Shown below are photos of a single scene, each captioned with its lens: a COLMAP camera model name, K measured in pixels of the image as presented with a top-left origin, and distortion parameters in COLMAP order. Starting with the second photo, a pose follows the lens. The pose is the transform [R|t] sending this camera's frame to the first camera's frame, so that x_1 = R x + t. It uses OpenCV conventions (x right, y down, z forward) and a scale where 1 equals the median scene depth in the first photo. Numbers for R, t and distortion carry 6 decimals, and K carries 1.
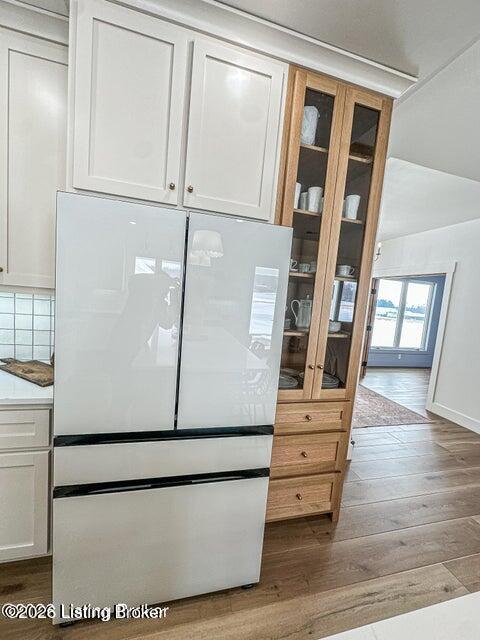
lens RADIAL K [[254.9, 0, 240.0], [0, 254.9, 320.0], [0, 0, 1]] dist [-0.004045, 0.000741]
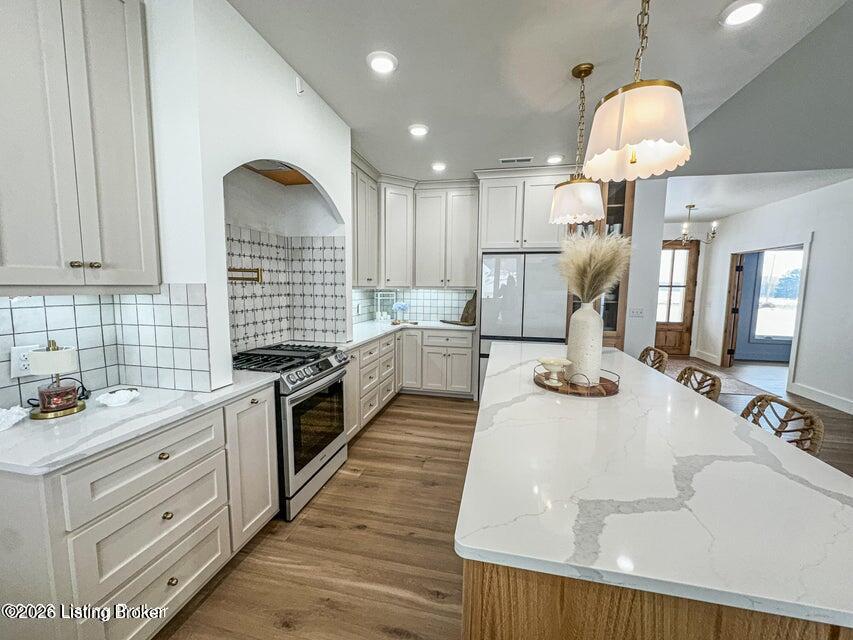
lens RADIAL K [[339.7, 0, 426.5], [0, 339.7, 320.0], [0, 0, 1]] dist [-0.004045, 0.000741]
pose [[0.889870, -0.028718, -0.455310, 0.359311], [0.022729, 0.999568, -0.018622, 0.236341], [0.455648, 0.006222, 0.890138, -1.972553]]
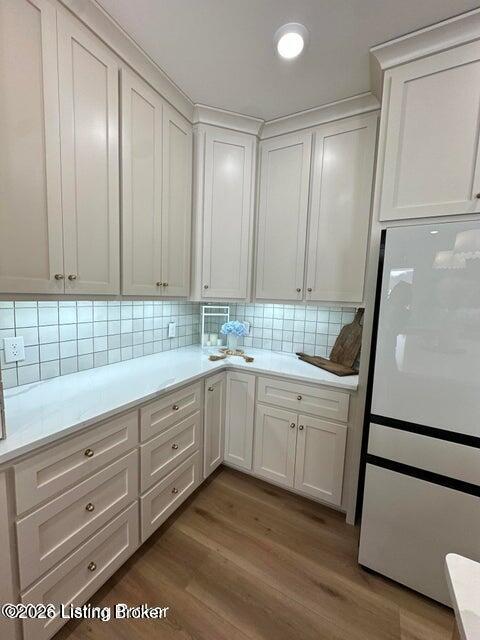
lens RADIAL K [[254.9, 0, 240.0], [0, 254.9, 320.0], [0, 0, 1]] dist [-0.004045, 0.000741]
pose [[0.736661, 0.007690, -0.676218, -0.245204], [-0.035596, 0.998990, -0.027417, 0.024349], [0.675324, 0.044268, 0.736191, -0.303714]]
